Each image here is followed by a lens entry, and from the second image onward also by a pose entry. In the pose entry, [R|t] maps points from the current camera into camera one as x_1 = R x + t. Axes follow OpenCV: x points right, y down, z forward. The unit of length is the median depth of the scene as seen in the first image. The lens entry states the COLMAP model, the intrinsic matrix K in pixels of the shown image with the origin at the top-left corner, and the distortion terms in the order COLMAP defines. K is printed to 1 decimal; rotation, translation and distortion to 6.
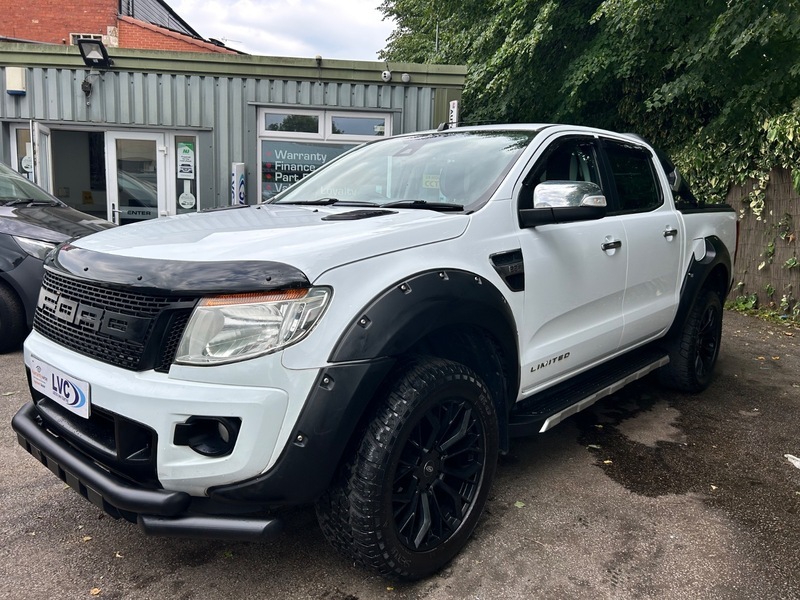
lens RADIAL K [[605.5, 0, 405.7], [0, 605.5, 303.9], [0, 0, 1]] dist [0.033085, -0.034268]
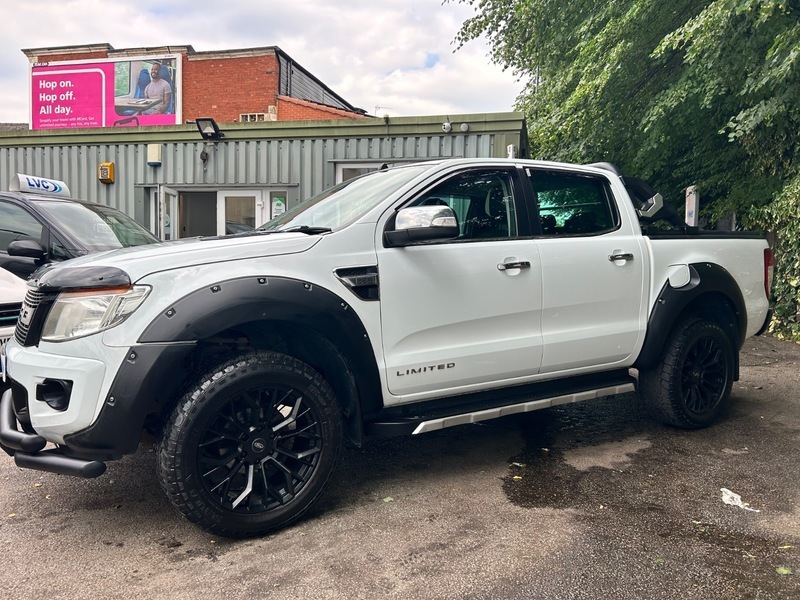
lens RADIAL K [[605.5, 0, 396.2], [0, 605.5, 299.9], [0, 0, 1]] dist [0.033085, -0.034268]
pose [[0.958802, 0.000926, -0.284072, 0.351240], [-0.026616, 0.995889, -0.086589, 0.046760], [0.282824, 0.090583, 0.954885, -0.045785]]
